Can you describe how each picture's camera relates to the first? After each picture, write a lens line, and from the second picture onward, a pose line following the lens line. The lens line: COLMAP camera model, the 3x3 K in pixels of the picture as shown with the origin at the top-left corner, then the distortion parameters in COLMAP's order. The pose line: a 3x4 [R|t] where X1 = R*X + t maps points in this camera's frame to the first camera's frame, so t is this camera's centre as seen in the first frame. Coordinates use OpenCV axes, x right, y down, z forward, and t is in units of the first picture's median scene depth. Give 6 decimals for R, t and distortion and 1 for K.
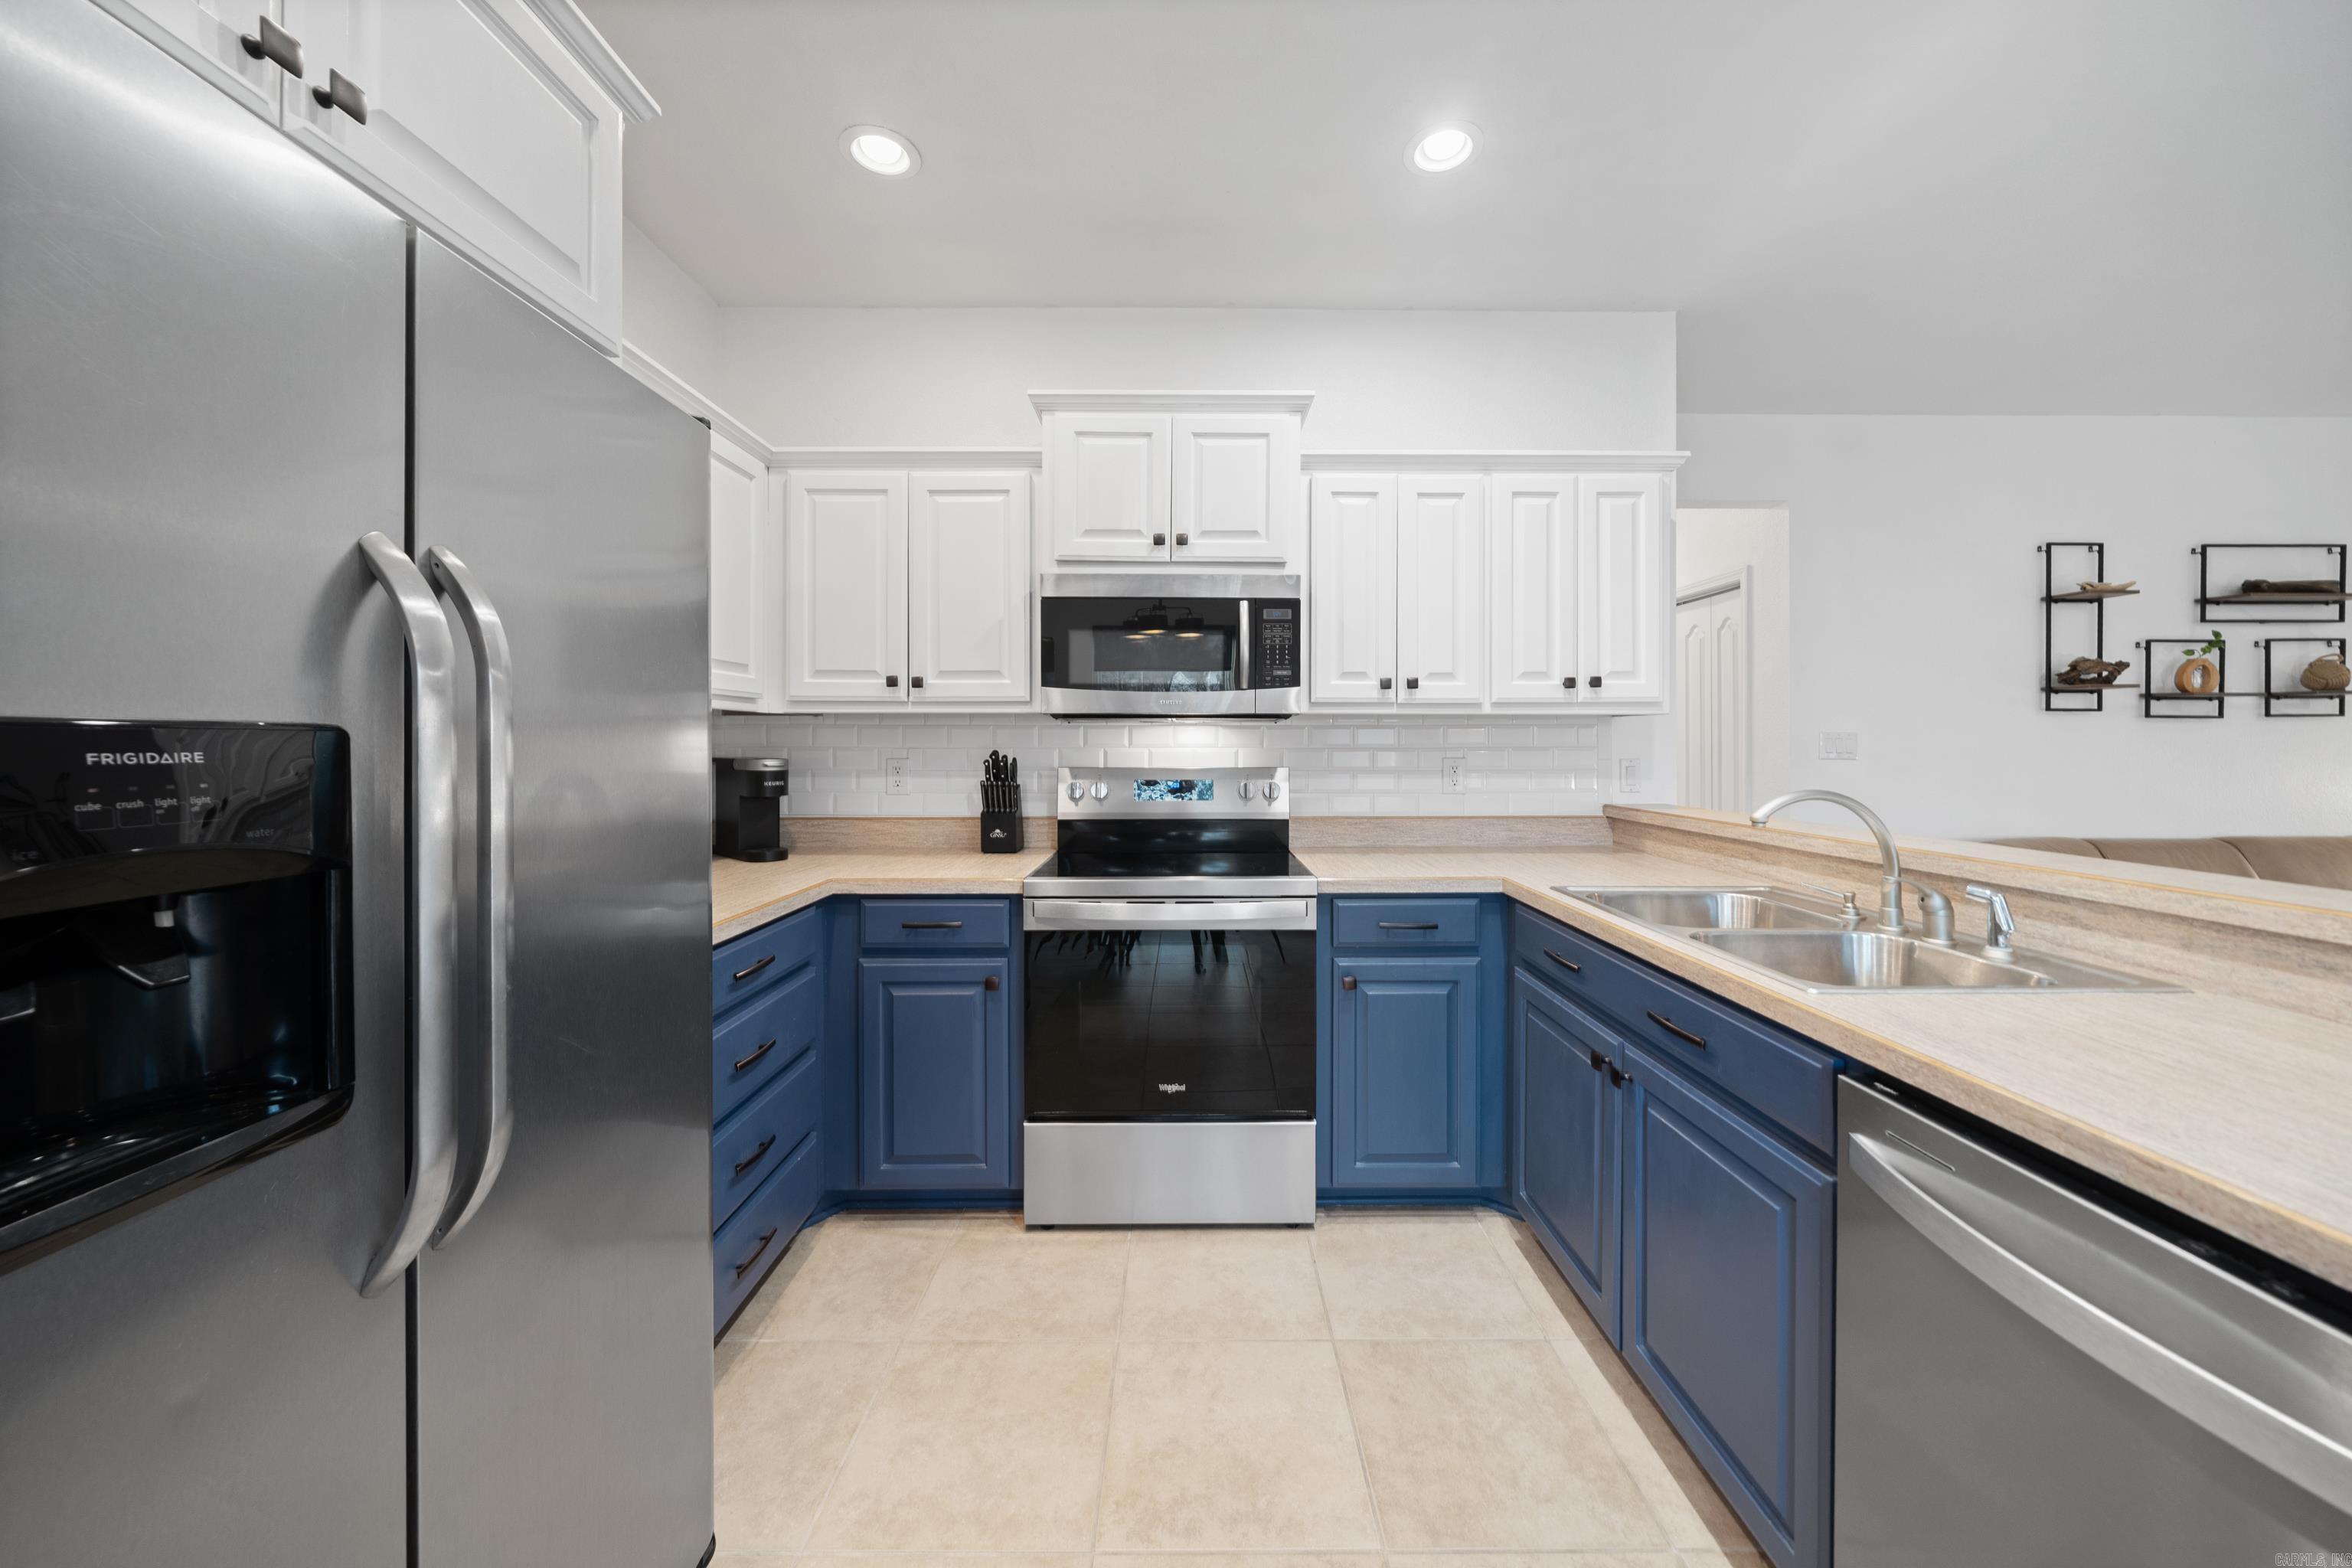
lens RADIAL K [[814.5, 0, 1185.2], [0, 814.5, 743.6], [0, 0, 1]] dist [-0.006000, -0.000131]
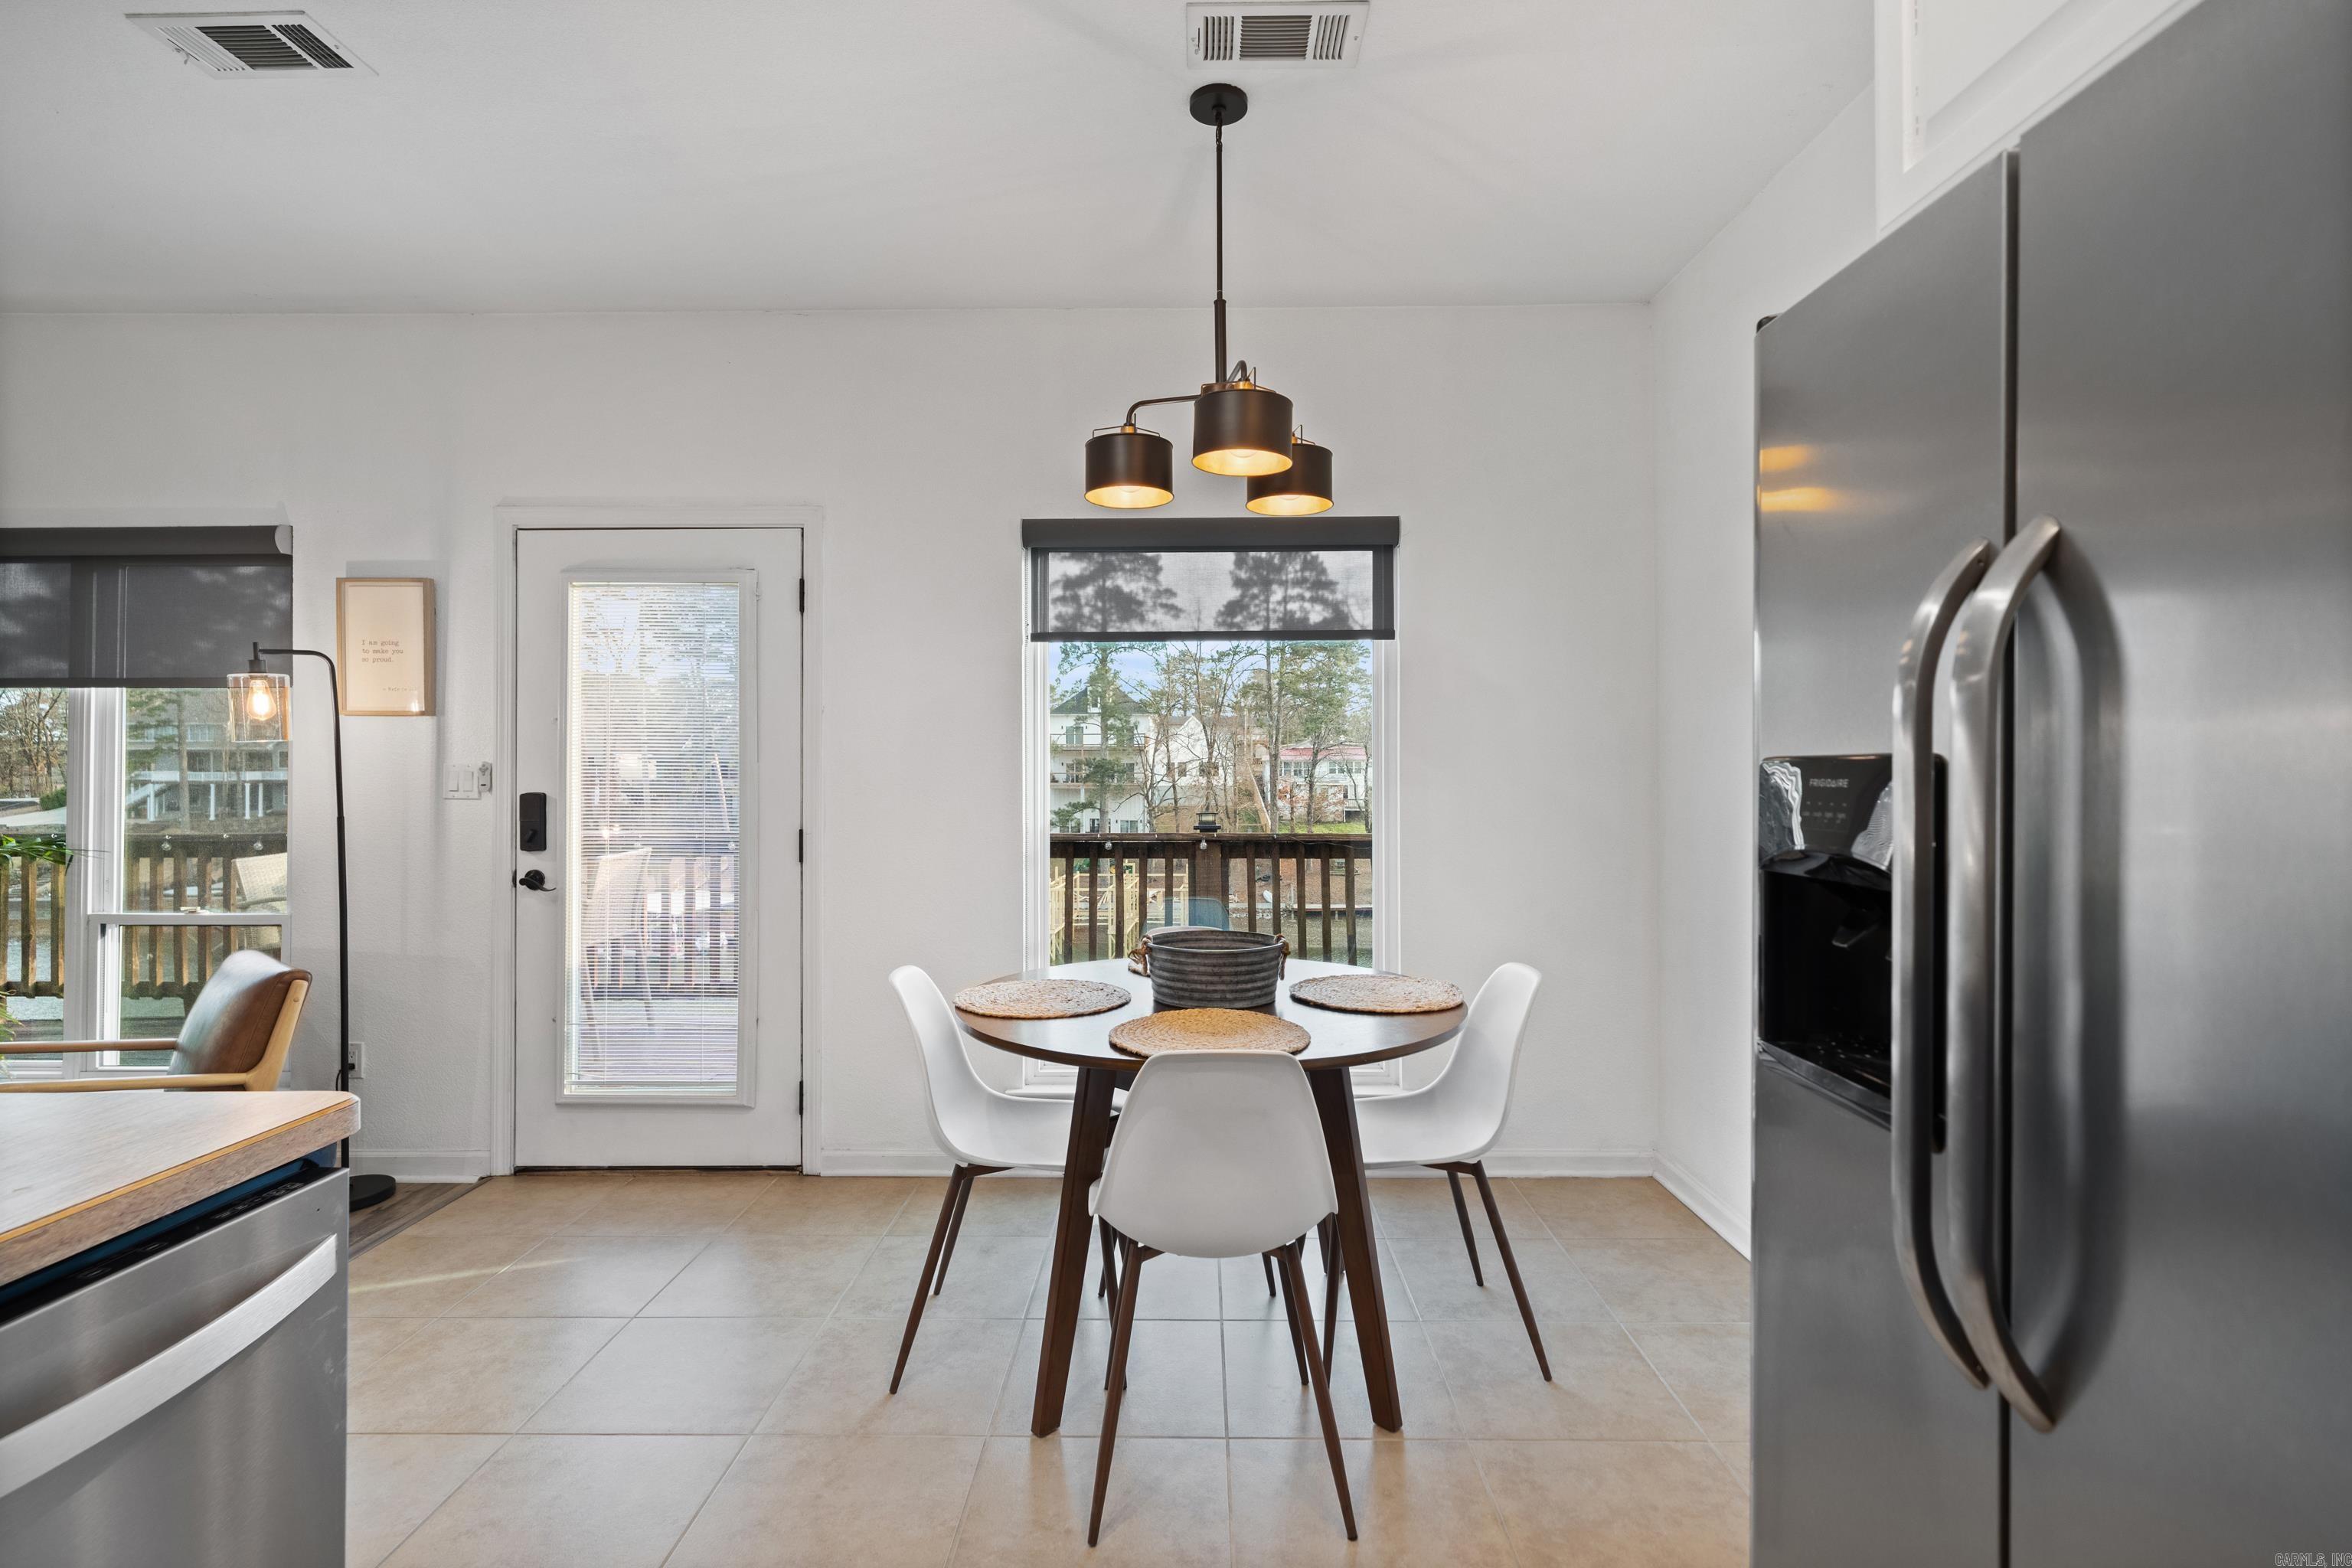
lens RADIAL K [[1118.4, 0, 1187.1], [0, 1118.4, 770.6], [0, 0, 1]] dist [-0.000876, -0.000223]
pose [[-0.999891, 0.003351, 0.014378, -0.040316], [0.003337, 0.999994, -0.001016, -0.001076], [-0.014381, -0.000968, -0.999896, 0.651324]]
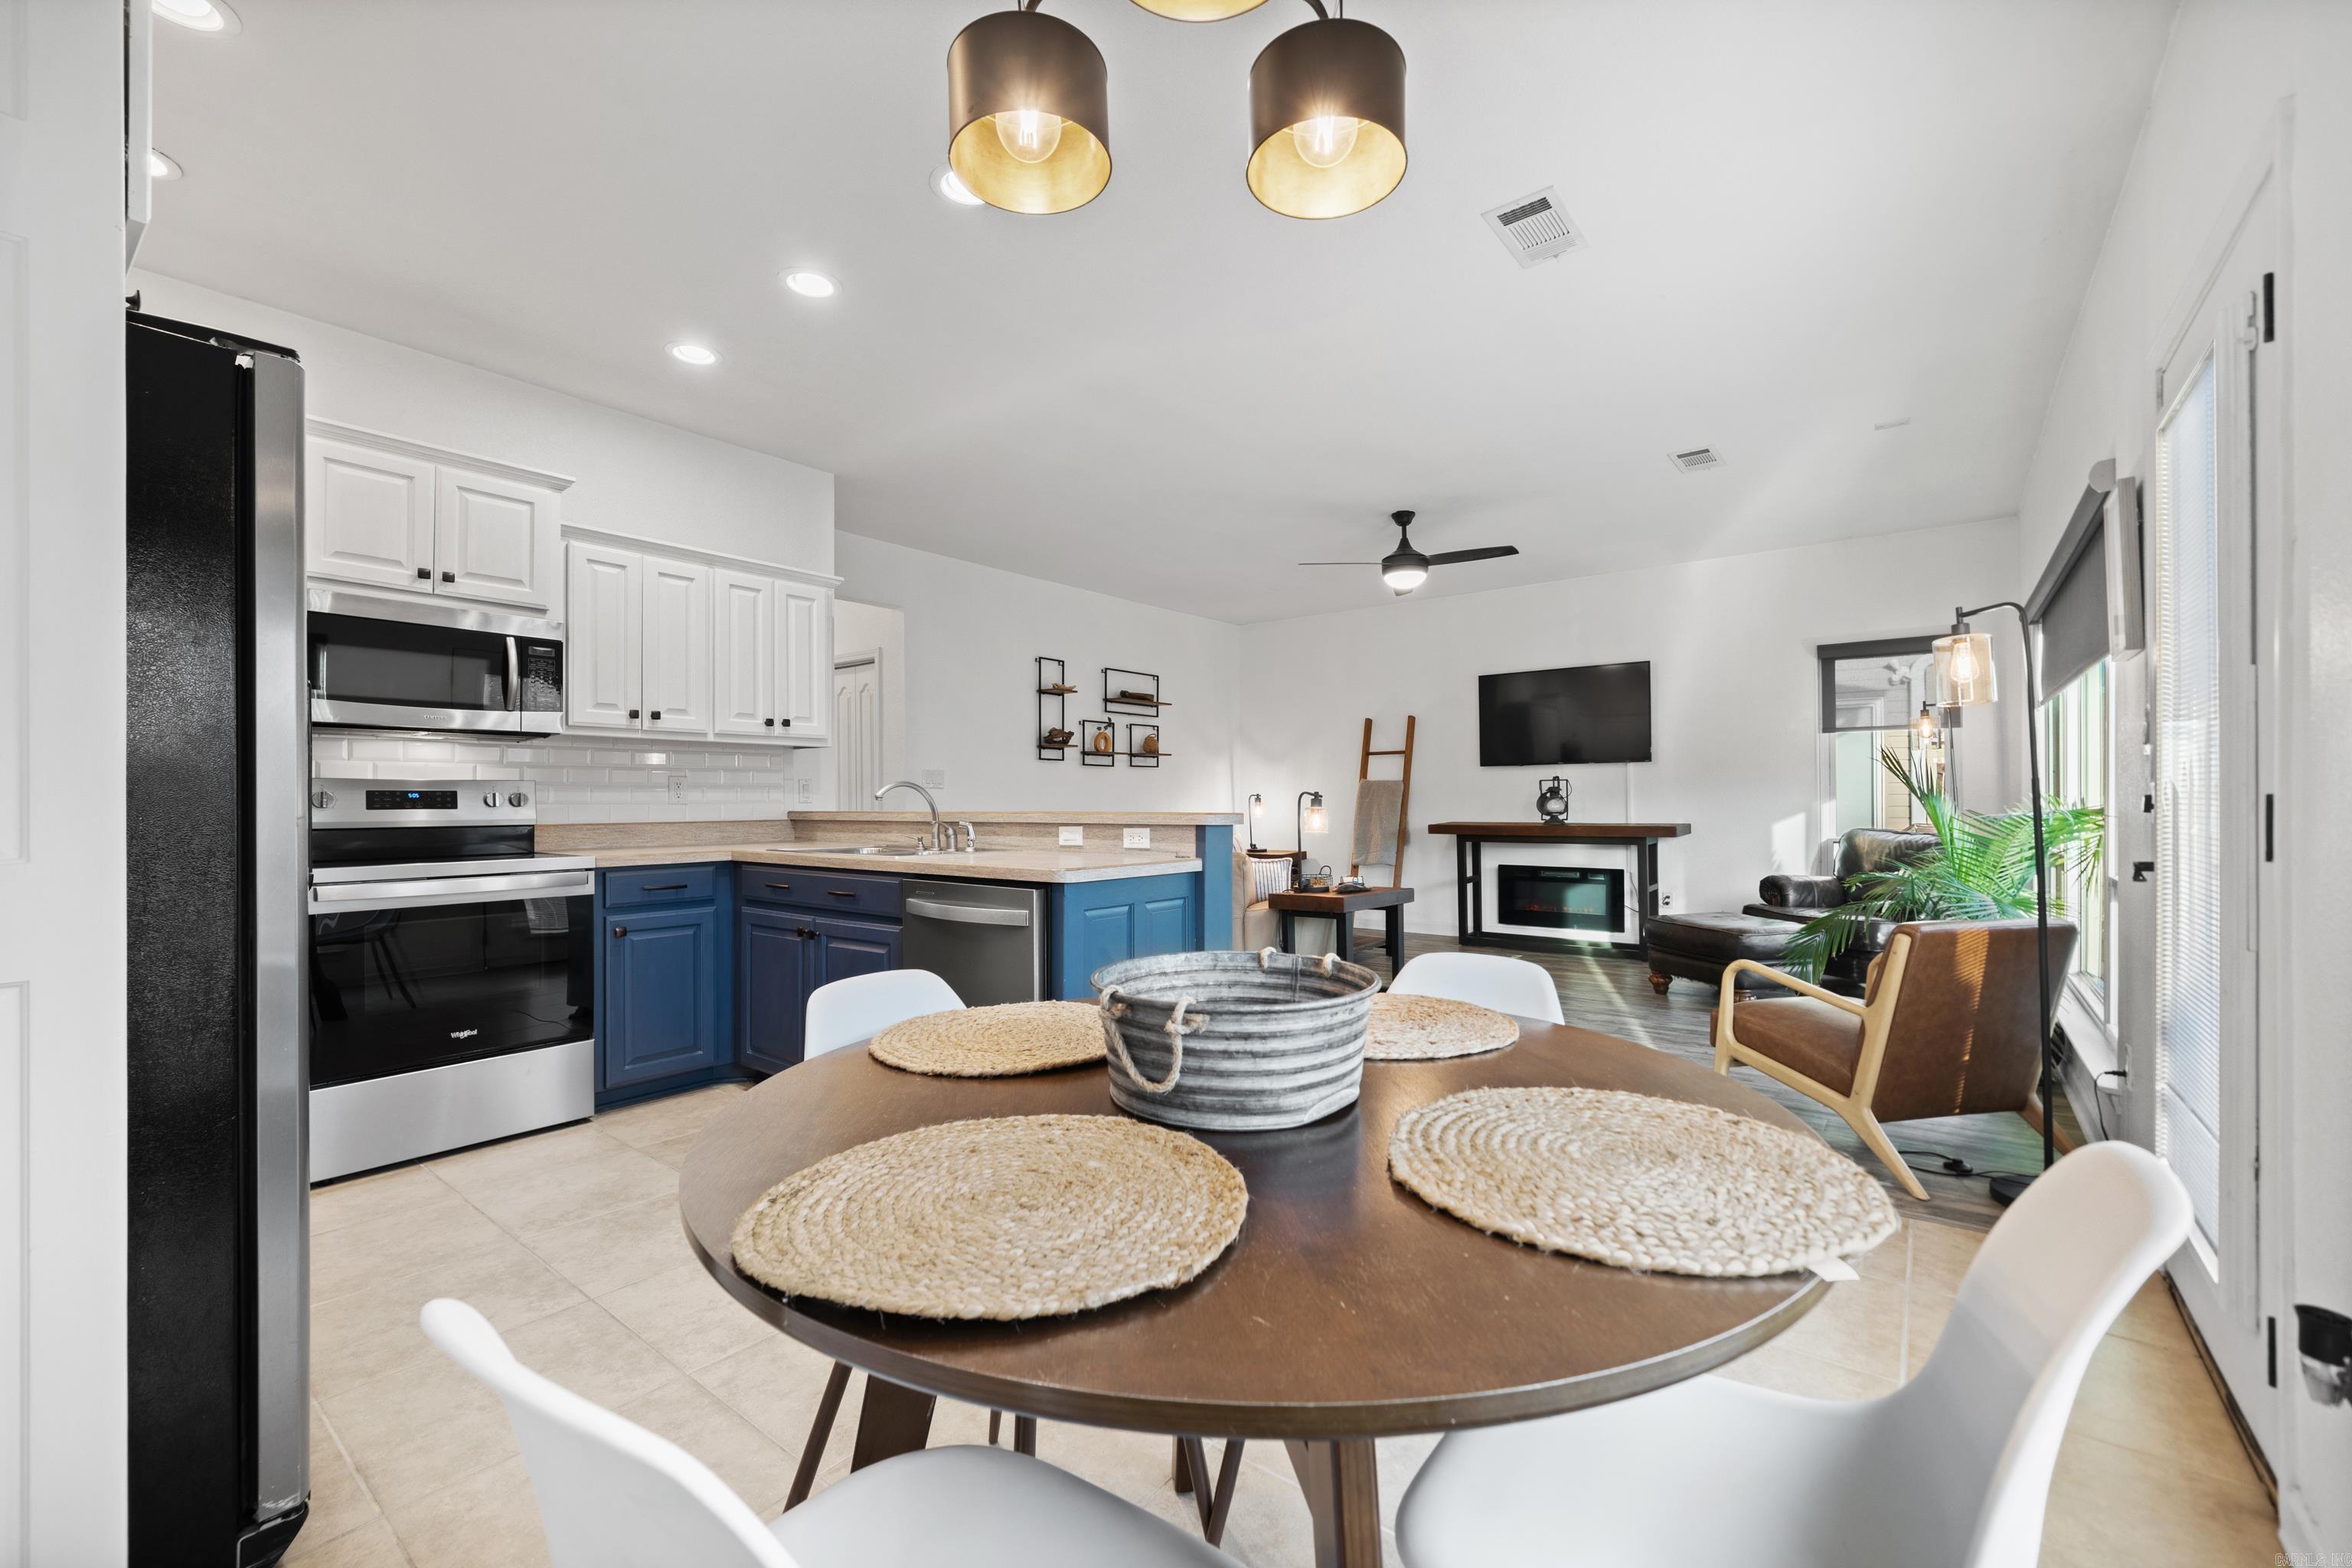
lens RADIAL K [[959.4, 0, 1184.3], [0, 959.4, 795.7], [0, 0, 1]] dist [-0.001503, -0.000122]
pose [[0.618774, 0.002227, 0.785566, -0.415342], [0.006002, 0.999953, -0.007562, 0.073891], [-0.785546, 0.009394, 0.618732, -0.642404]]
